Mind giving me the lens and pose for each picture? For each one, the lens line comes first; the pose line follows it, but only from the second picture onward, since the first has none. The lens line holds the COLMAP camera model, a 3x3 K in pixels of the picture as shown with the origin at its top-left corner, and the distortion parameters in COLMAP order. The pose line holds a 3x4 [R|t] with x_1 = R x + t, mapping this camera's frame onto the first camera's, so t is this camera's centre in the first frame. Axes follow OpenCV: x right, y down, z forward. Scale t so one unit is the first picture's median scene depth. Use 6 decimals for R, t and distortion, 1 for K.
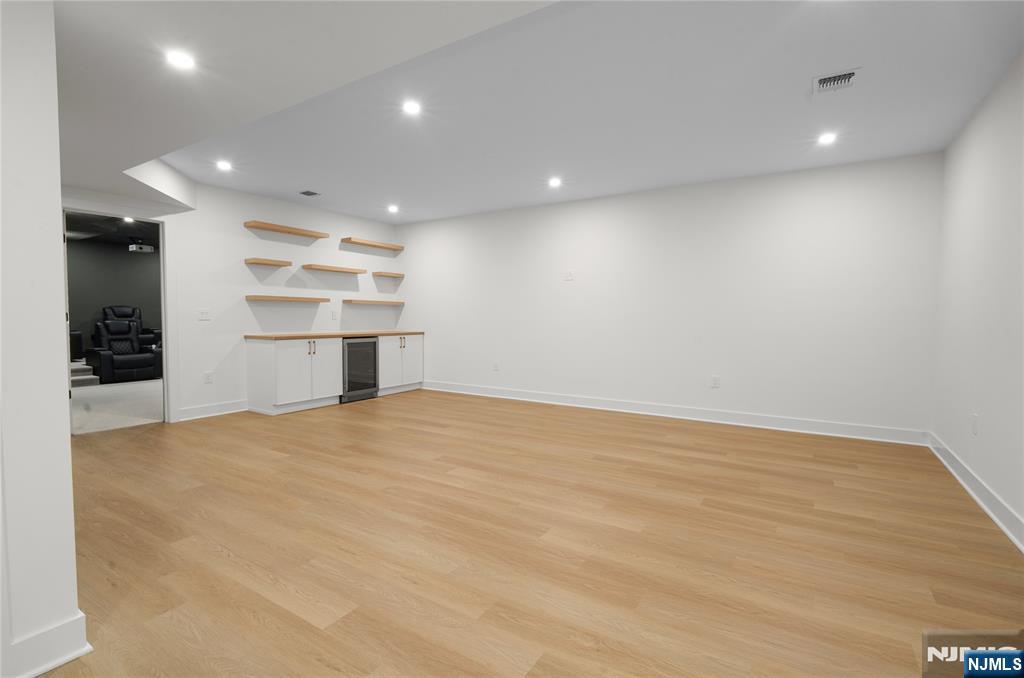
lens RADIAL K [[478.5, 0, 513.5], [0, 478.5, 336.3], [0, 0, 1]] dist [0.000160, -0.002656]
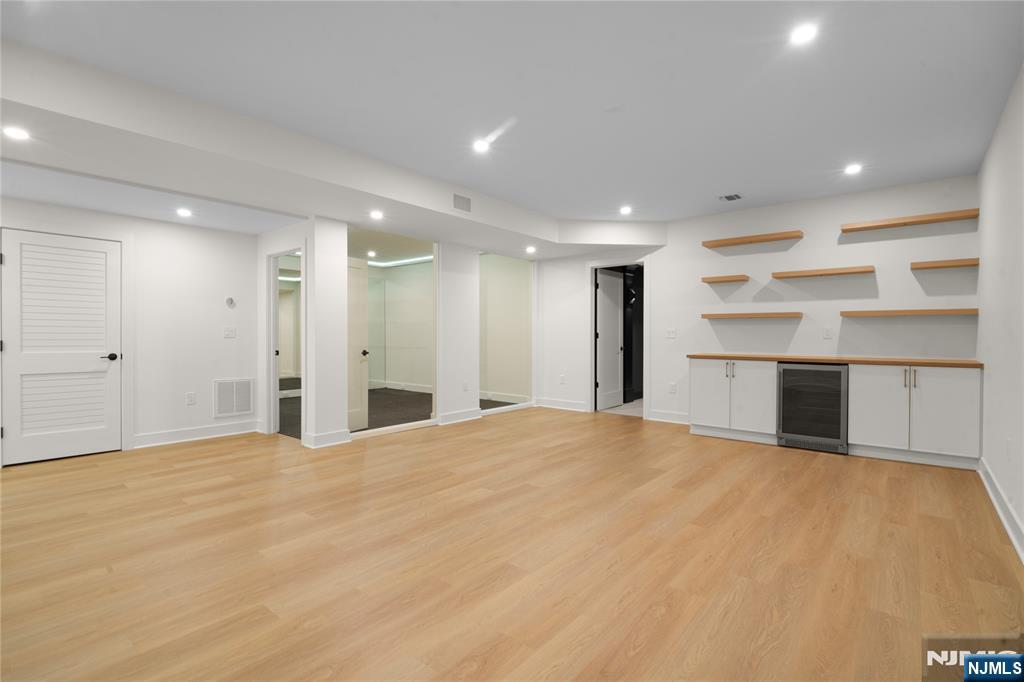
lens RADIAL K [[478.5, 0, 513.3], [0, 478.5, 339.5], [0, 0, 1]] dist [0.000160, -0.002656]
pose [[-0.135879, 0.004953, -0.990713, 0.478235], [-0.044008, 0.998970, 0.011030, -0.022829], [0.989748, 0.045098, -0.135521, 0.672558]]
